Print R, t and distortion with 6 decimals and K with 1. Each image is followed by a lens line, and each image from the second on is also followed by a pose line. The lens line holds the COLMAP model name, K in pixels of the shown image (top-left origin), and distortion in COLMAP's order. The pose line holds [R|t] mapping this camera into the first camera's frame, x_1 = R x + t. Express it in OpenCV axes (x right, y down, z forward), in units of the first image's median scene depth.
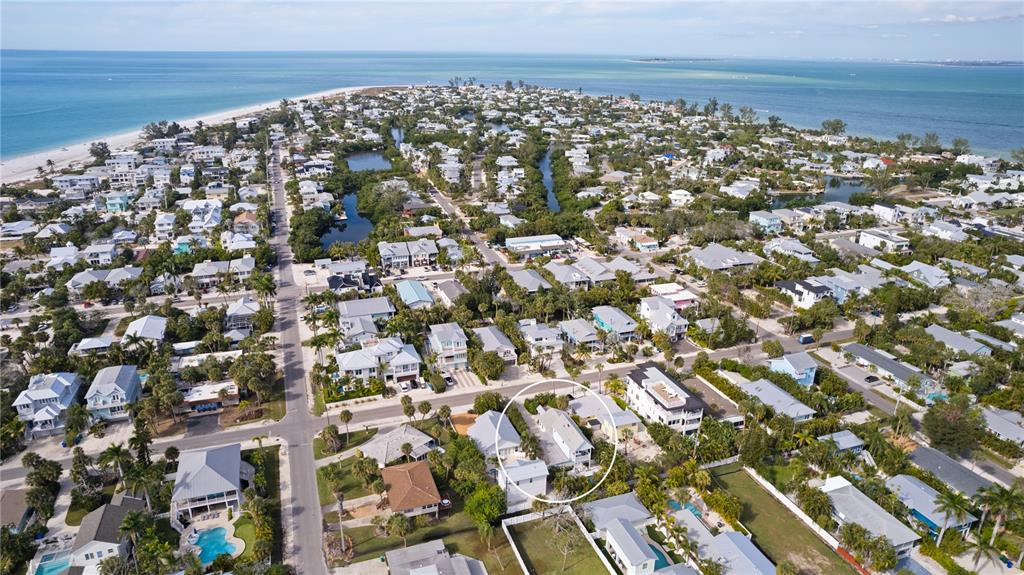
lens RADIAL K [[655.3, 0, 512.0], [0, 655.3, 287.5], [0, 0, 1]] dist [-0.071747, 0.059241]
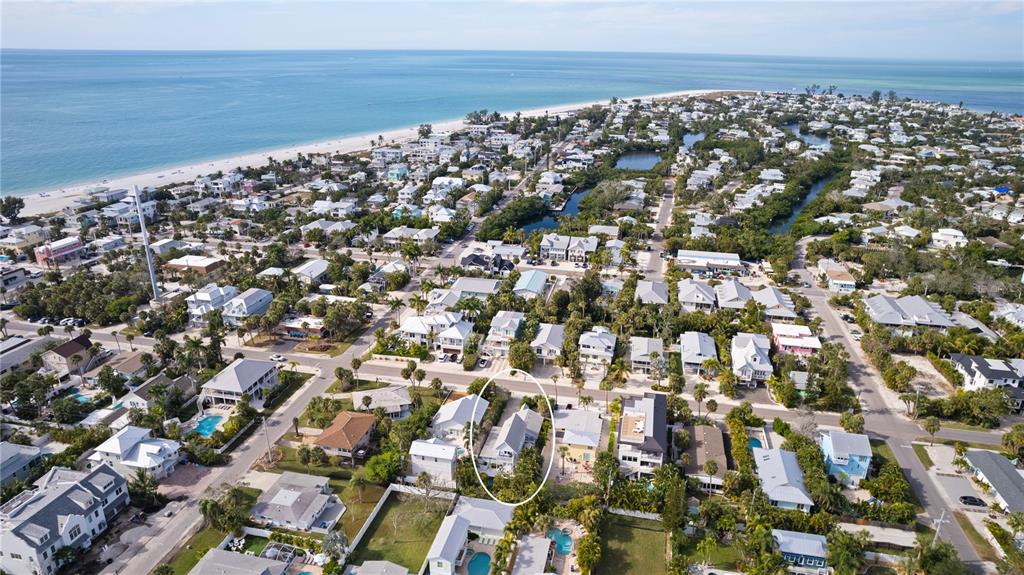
lens RADIAL K [[655.3, 0, 512.0], [0, 655.3, 287.5], [0, 0, 1]] dist [-0.071747, 0.059241]
pose [[0.849649, 0.182003, -0.494946, 0.348014], [-0.184087, 0.981877, 0.045046, -0.025152], [0.494175, 0.052840, 0.867755, 0.083349]]
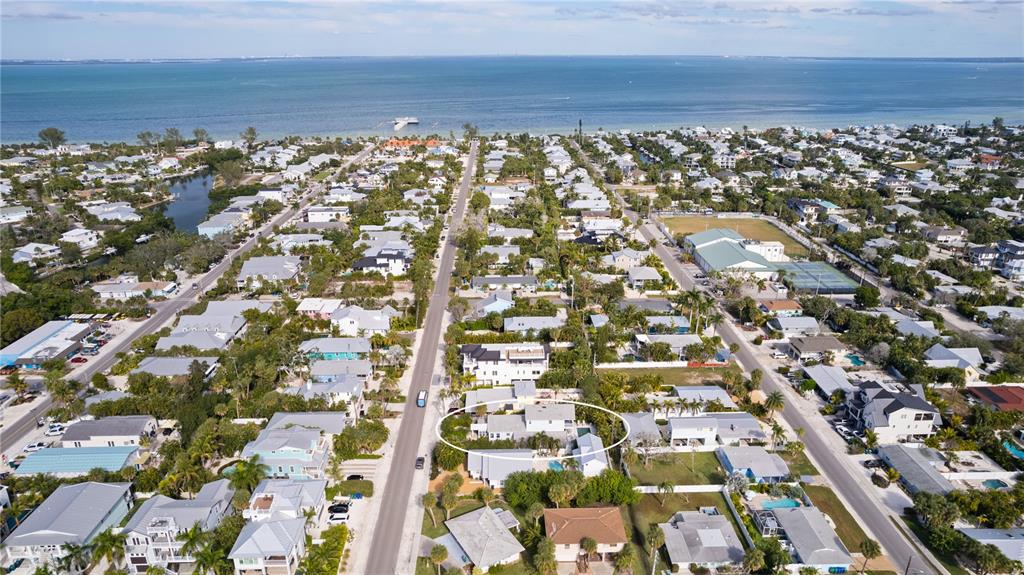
lens RADIAL K [[655.3, 0, 512.0], [0, 655.3, 287.5], [0, 0, 1]] dist [-0.071747, 0.059241]
pose [[0.308621, -0.337402, 0.889333, -0.517236], [0.336154, 0.913328, 0.229852, -0.144799], [-0.889805, 0.228015, 0.395291, 0.375891]]
